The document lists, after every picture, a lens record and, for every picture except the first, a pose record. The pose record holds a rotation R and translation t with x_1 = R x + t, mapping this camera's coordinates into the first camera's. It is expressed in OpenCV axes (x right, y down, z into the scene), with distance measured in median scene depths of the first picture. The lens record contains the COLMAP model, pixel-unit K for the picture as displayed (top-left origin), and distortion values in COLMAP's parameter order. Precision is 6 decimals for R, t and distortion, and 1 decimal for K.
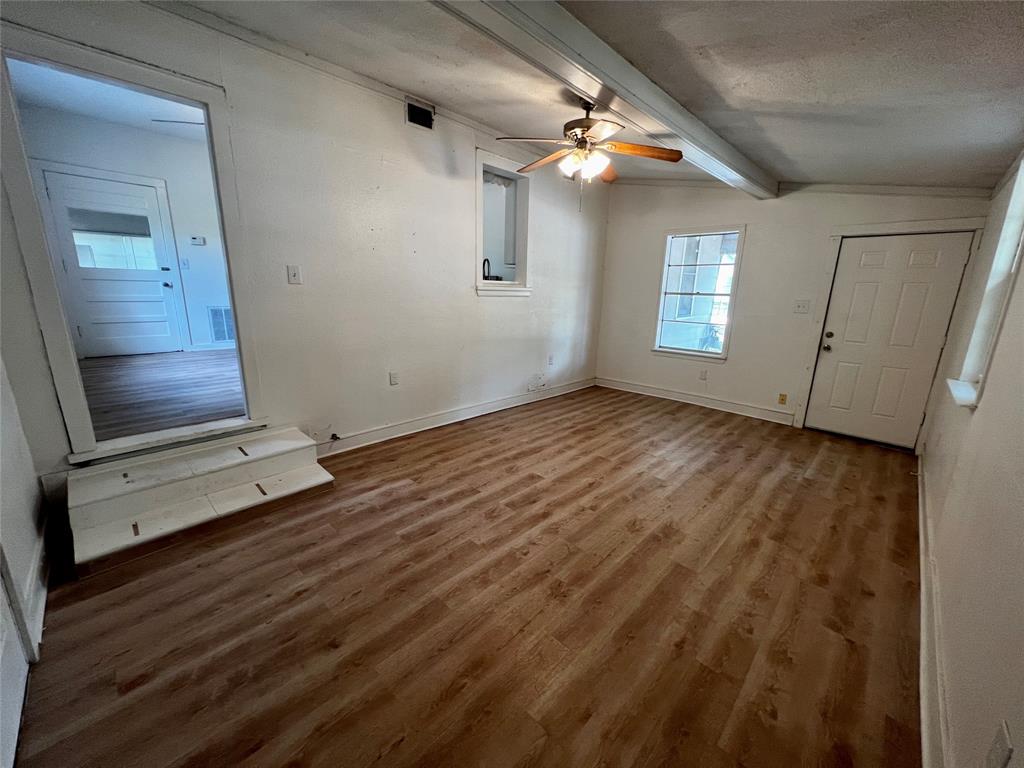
lens RADIAL K [[403.4, 0, 514.2], [0, 403.4, 384.7], [0, 0, 1]] dist [-0.000984, 0.000338]
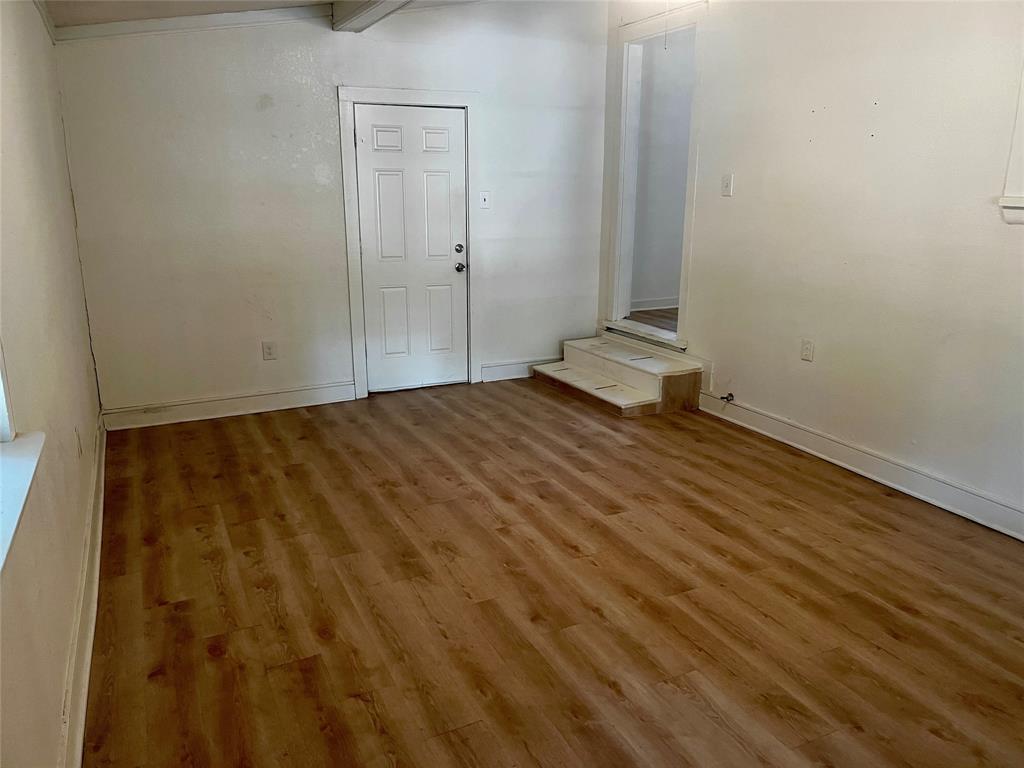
lens RADIAL K [[774.0, 0, 513.1], [0, 774.0, 386.6], [0, 0, 1]] dist [0.065820, -0.084697]
pose [[-0.351920, 0.206937, -0.912869, 1.311796], [-0.239134, 0.923015, 0.301426, -0.297248], [0.904968, 0.324376, -0.275342, 1.305274]]
